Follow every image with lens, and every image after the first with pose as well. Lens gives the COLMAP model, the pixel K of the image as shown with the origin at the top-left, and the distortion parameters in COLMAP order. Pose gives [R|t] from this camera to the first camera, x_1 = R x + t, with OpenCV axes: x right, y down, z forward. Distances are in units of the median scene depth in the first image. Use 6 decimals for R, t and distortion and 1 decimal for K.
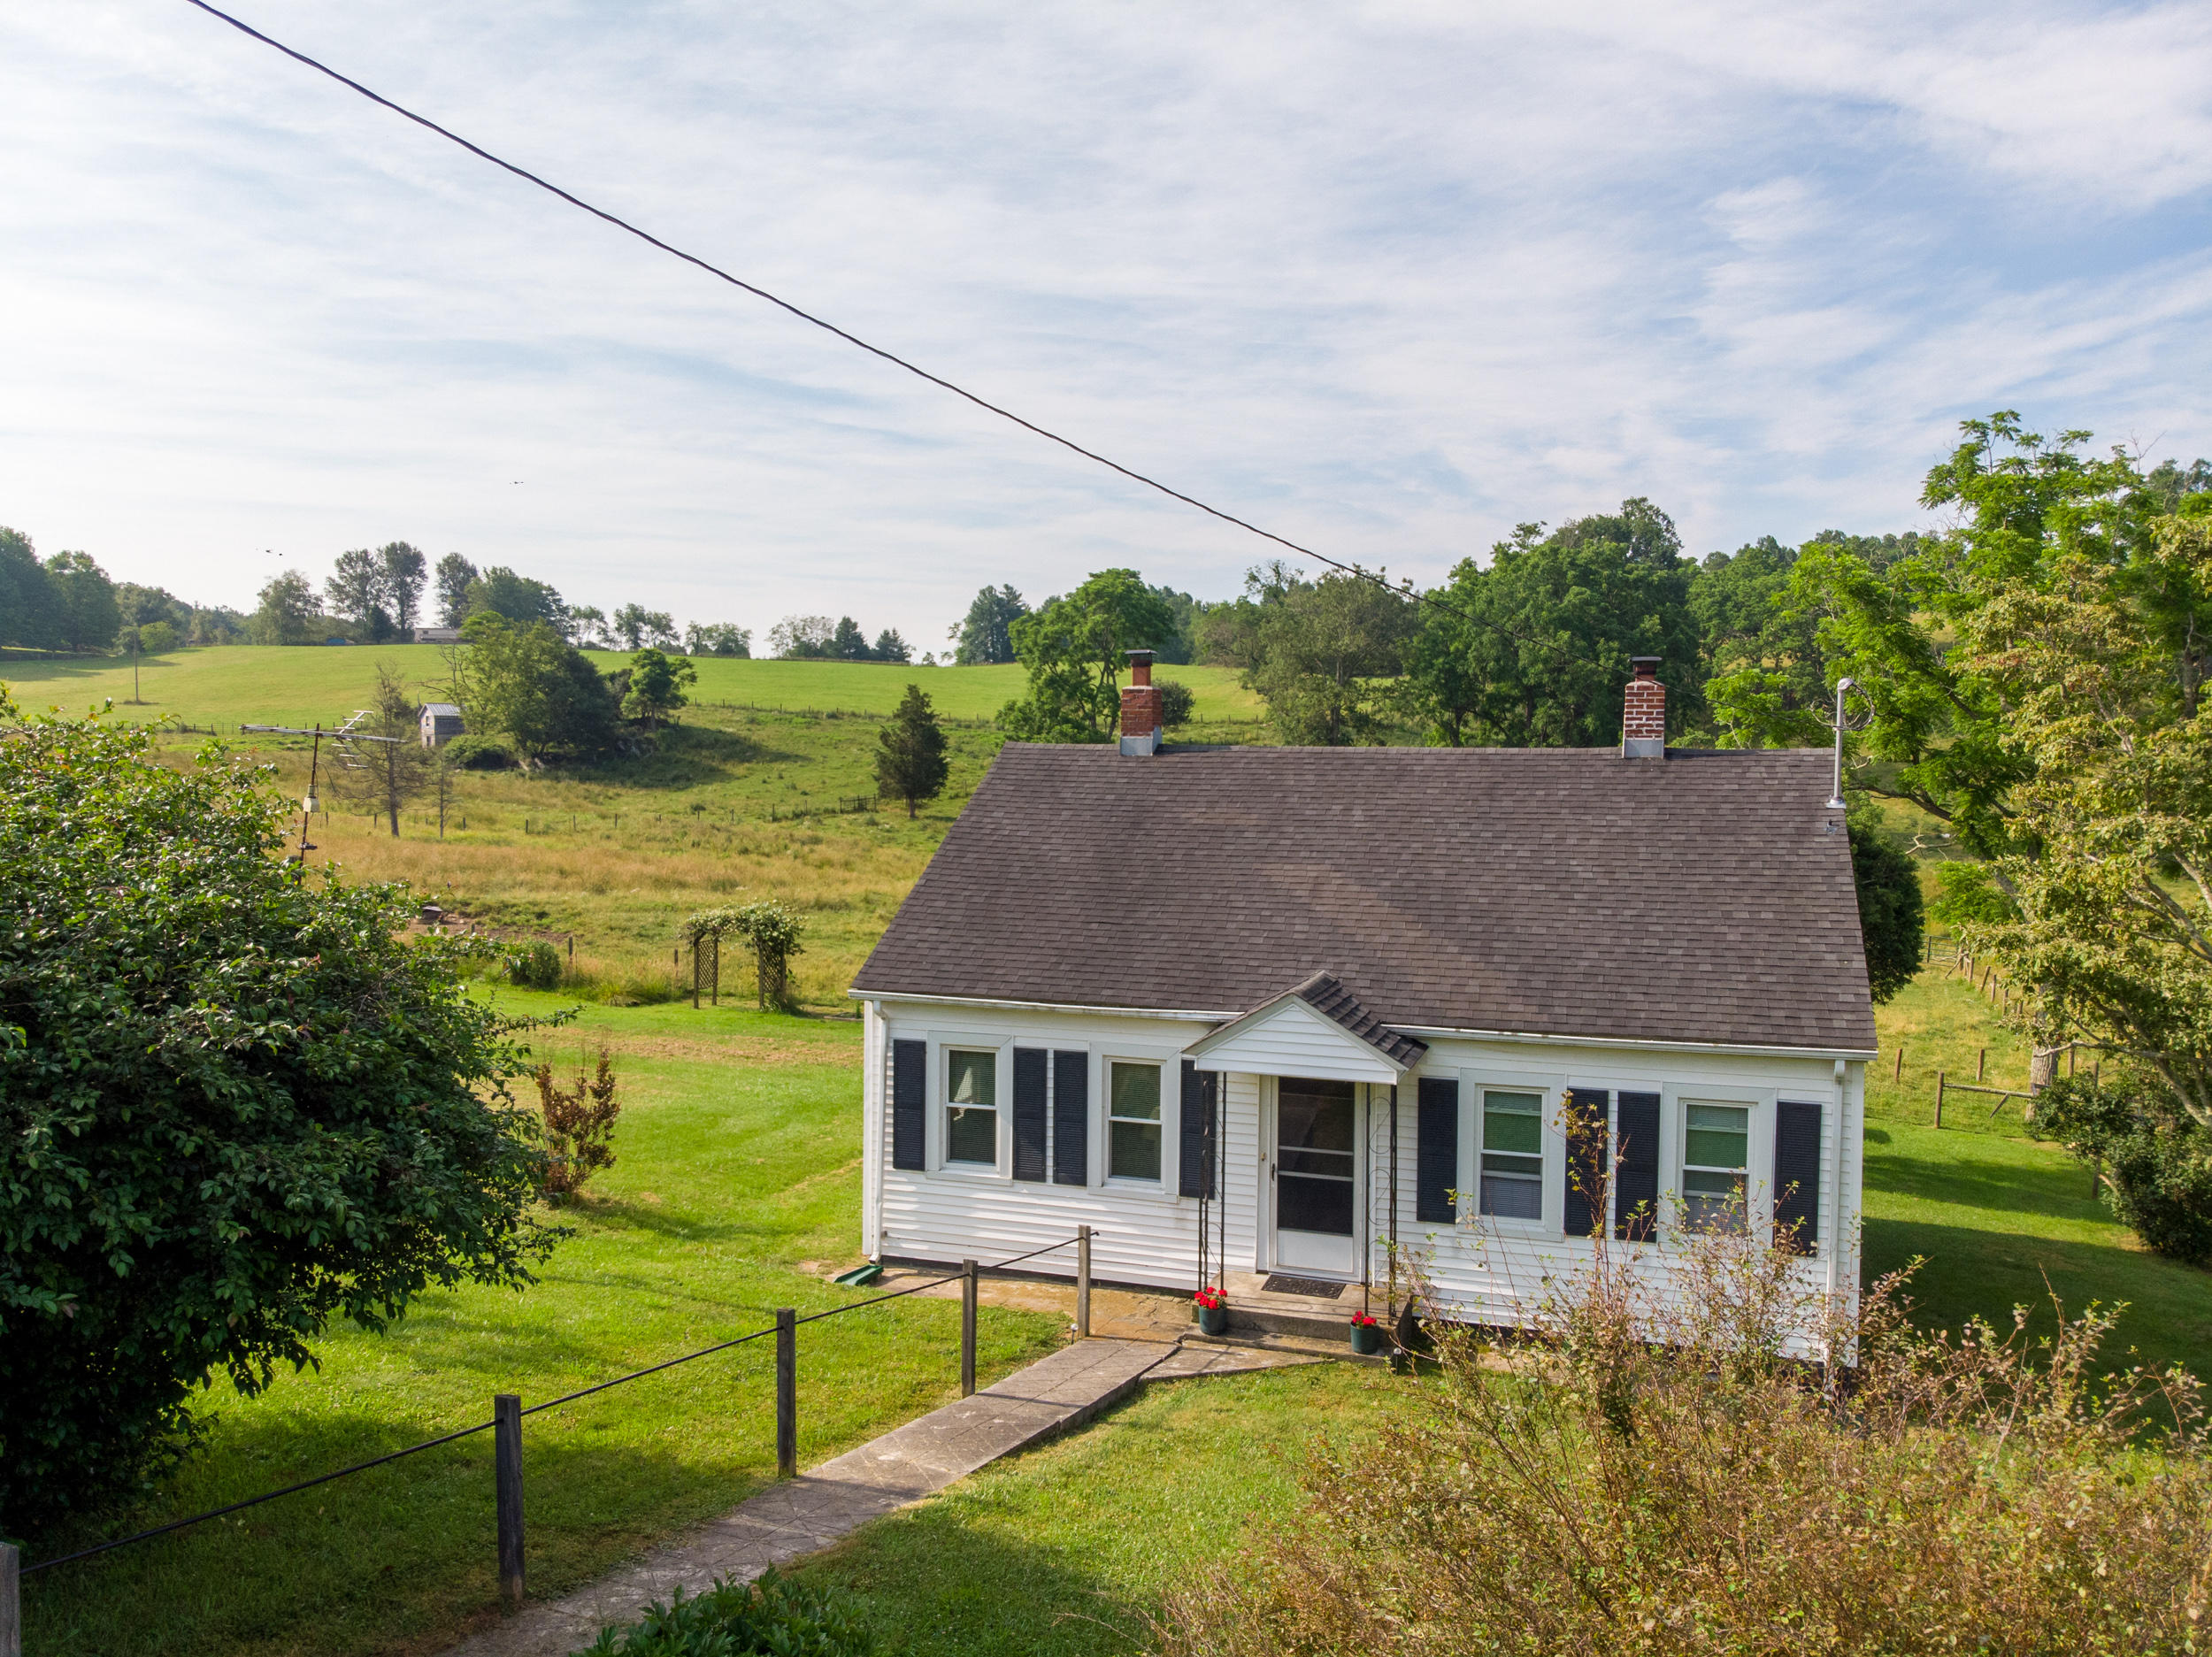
lens RADIAL K [[1653.8, 0, 1106.0], [0, 1653.8, 828.5], [0, 0, 1]] dist [-0.007339, 0.027880]
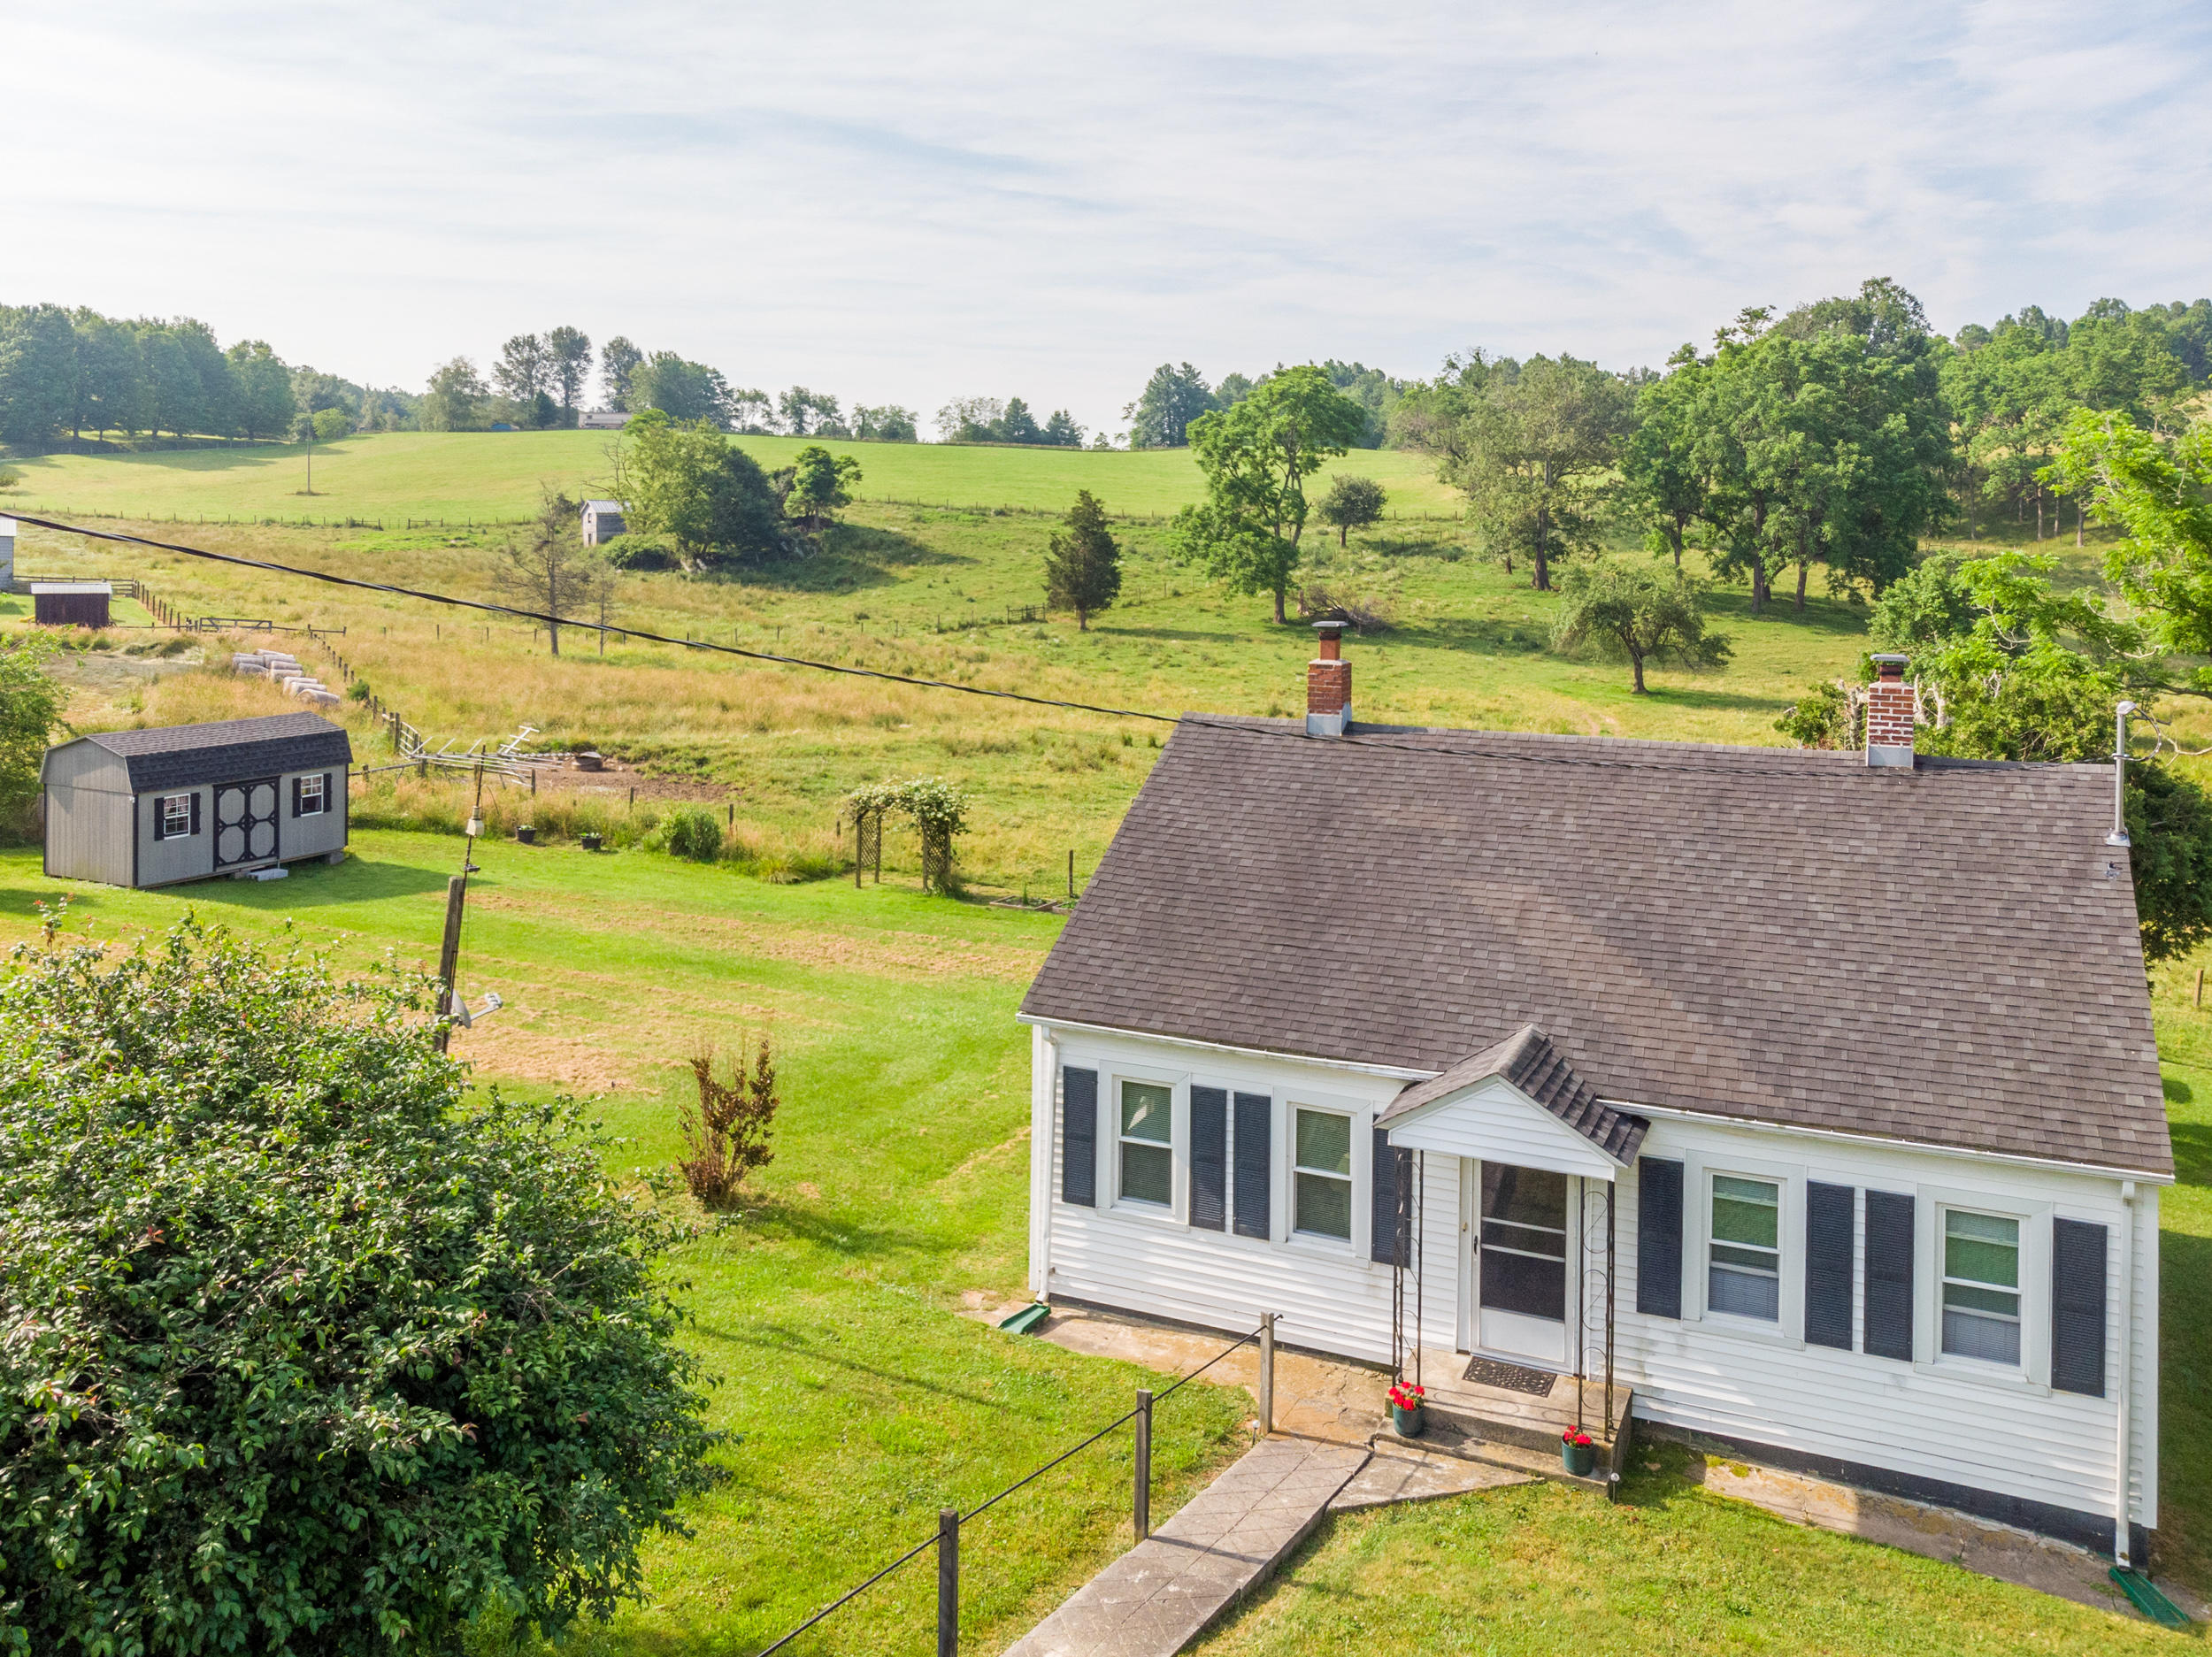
lens RADIAL K [[1761.6, 0, 1106.1], [0, 1761.6, 537.4], [0, 0, 1]] dist [0.006516, 0.005493]
pose [[0.994598, 0.002033, -0.103783, -0.000377], [-0.006375, 0.999117, -0.041522, -0.051094], [0.103607, 0.041960, 0.993733, -0.002961]]
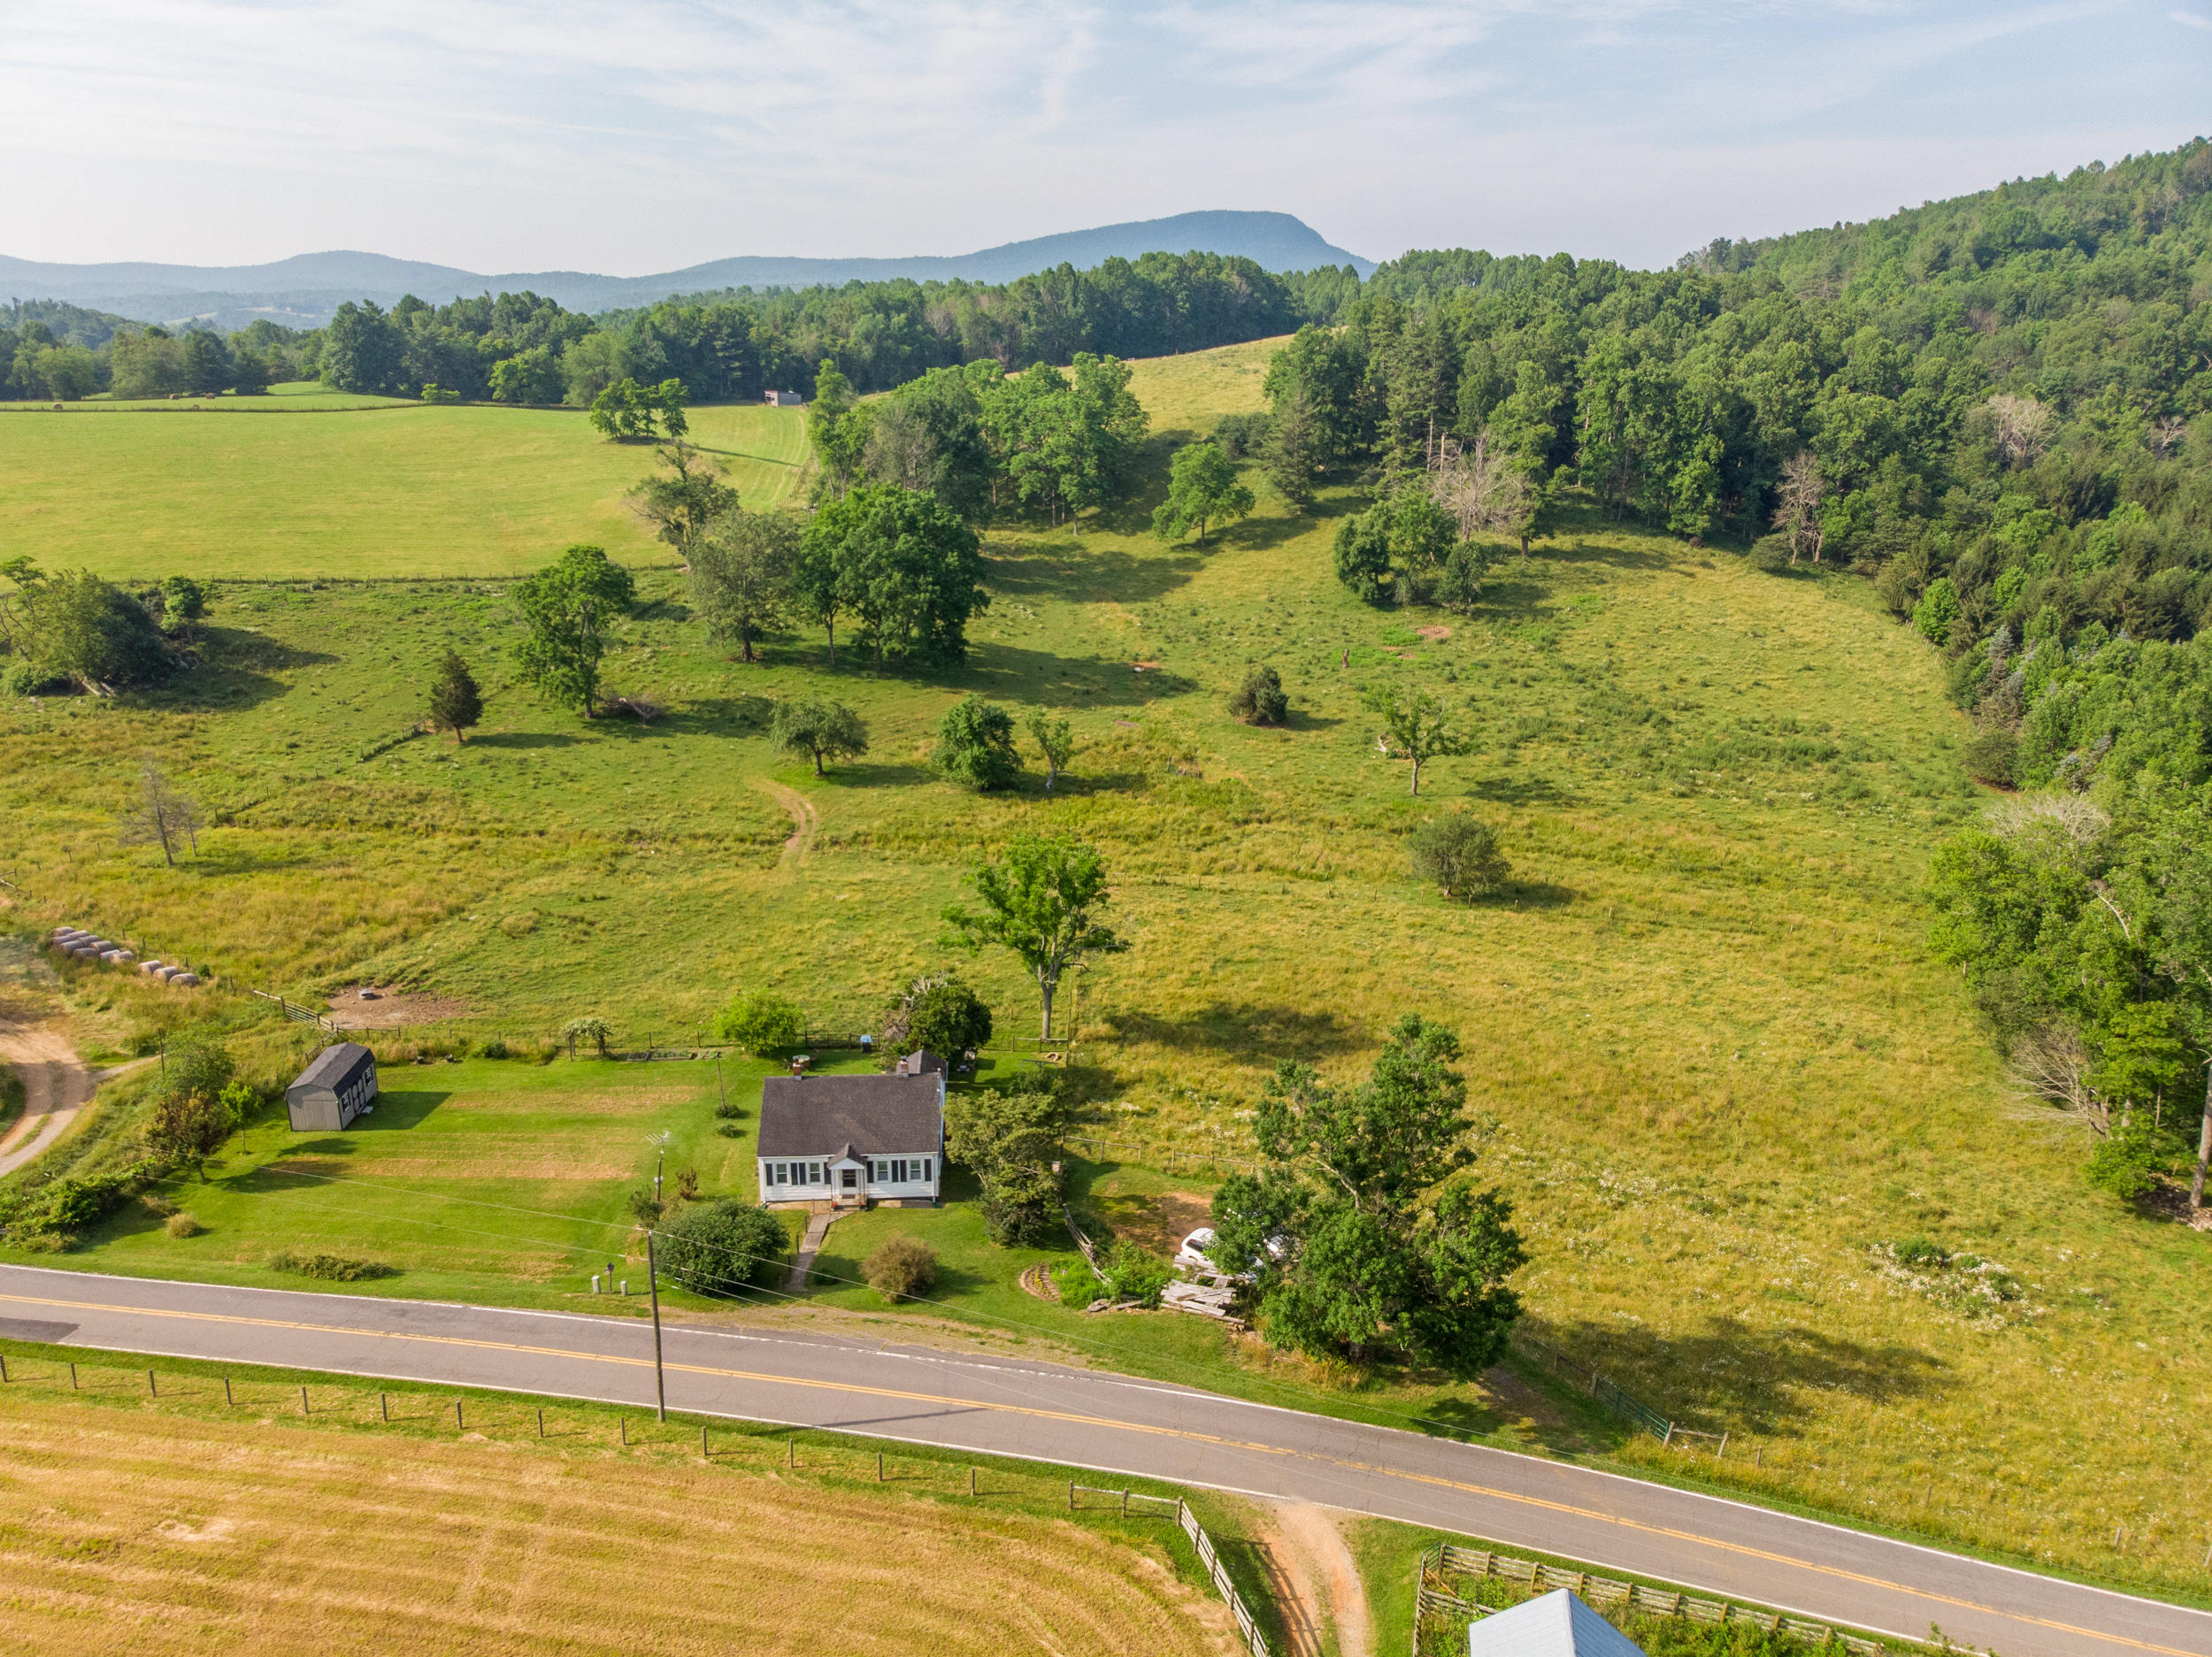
lens RADIAL K [[1653.8, 0, 1106.0], [0, 1653.8, 828.5], [0, 0, 1]] dist [-0.007339, 0.027880]
pose [[0.928035, -0.115416, 0.354161, -0.330849], [0.018961, 0.964191, 0.264531, -0.869487], [-0.372010, -0.238779, 0.896991, -1.476148]]
